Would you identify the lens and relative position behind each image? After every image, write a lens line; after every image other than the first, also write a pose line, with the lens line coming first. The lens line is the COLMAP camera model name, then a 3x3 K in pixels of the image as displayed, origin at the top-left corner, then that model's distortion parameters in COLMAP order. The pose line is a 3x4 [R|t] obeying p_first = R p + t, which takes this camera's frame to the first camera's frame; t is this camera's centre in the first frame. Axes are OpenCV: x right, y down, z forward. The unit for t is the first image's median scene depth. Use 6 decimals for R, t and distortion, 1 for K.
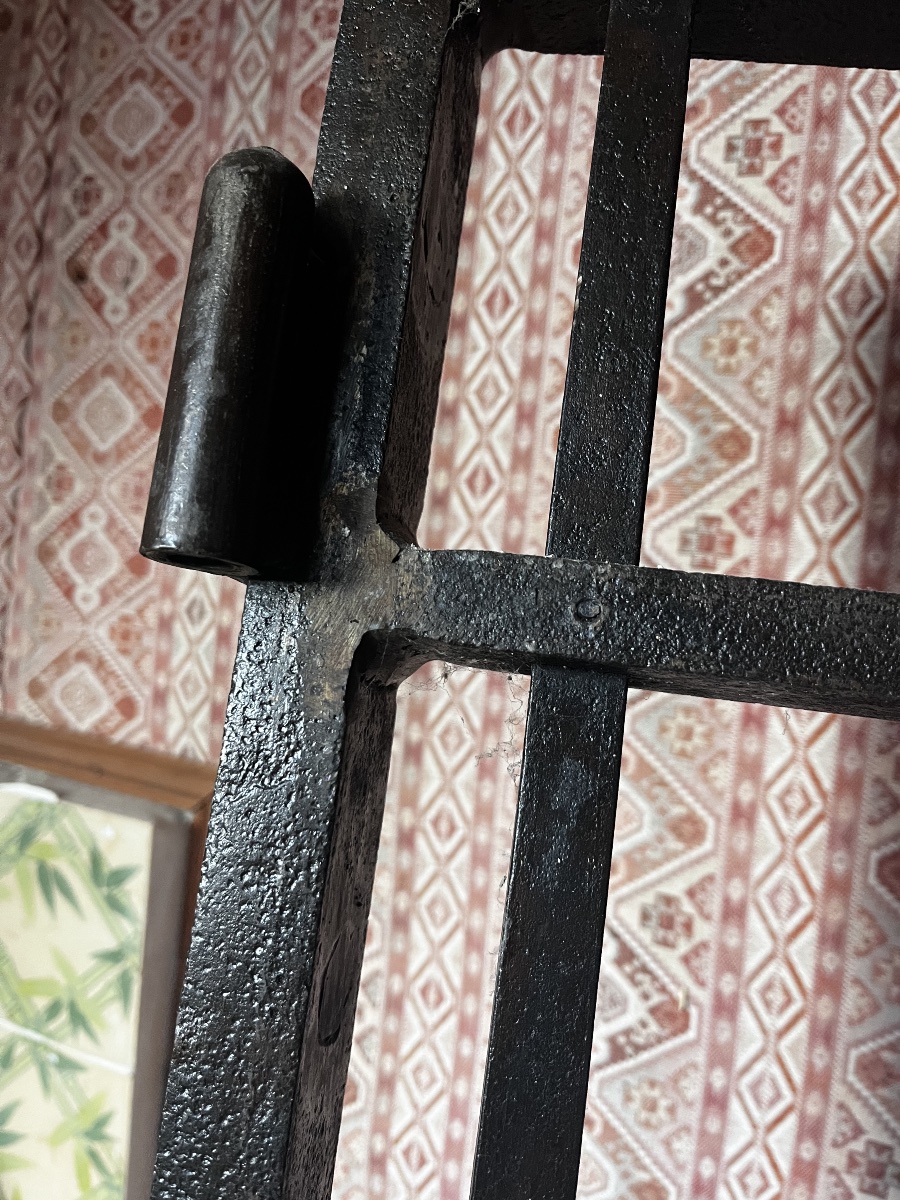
lens RADIAL K [[842.5, 0, 414.2], [0, 842.5, 600.2], [0, 0, 1]] dist [0.042971, -0.060048]
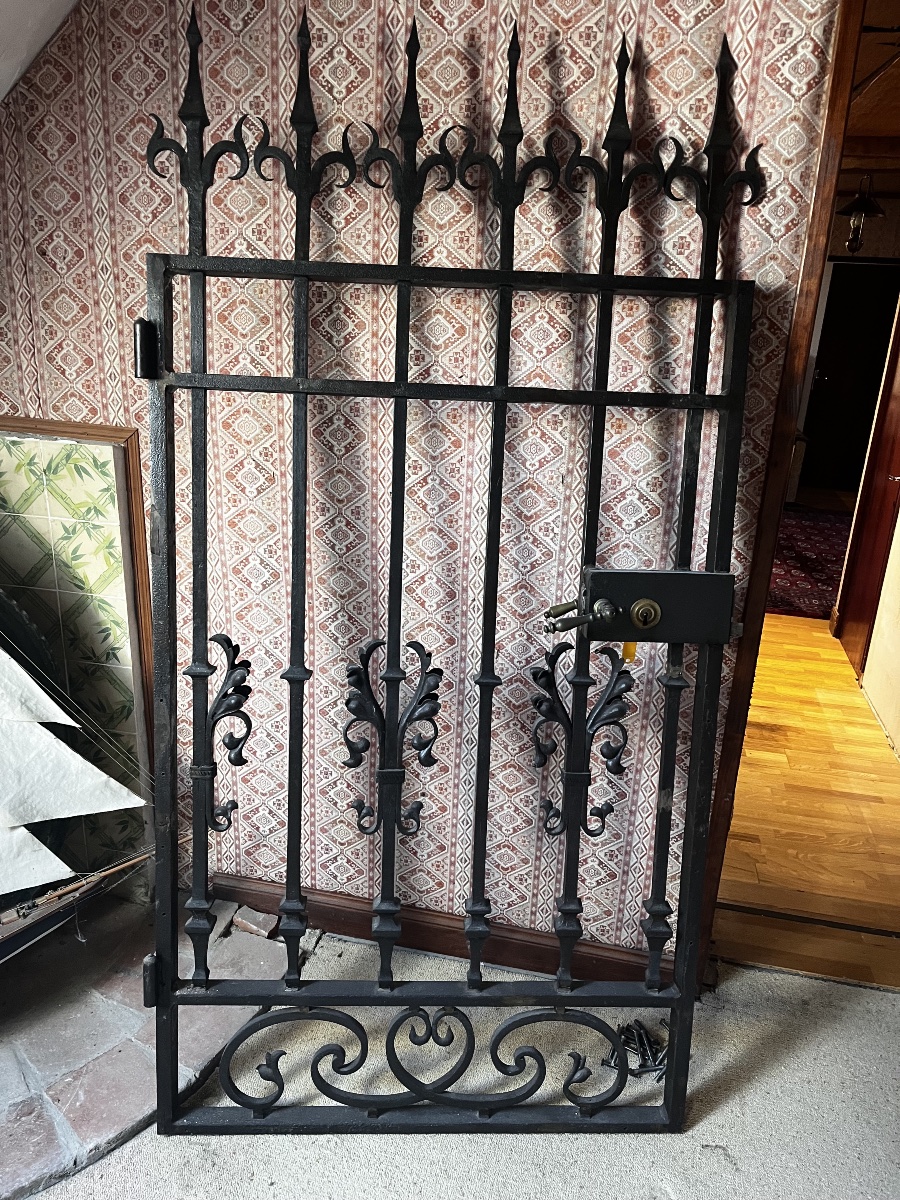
lens RADIAL K [[842.5, 0, 414.2], [0, 842.5, 600.2], [0, 0, 1]] dist [0.042971, -0.060048]
pose [[0.978855, -0.124576, 0.162243, 0.206064], [0.064464, 0.940611, 0.333311, -0.174041], [-0.194130, -0.315804, 0.928752, -2.260201]]
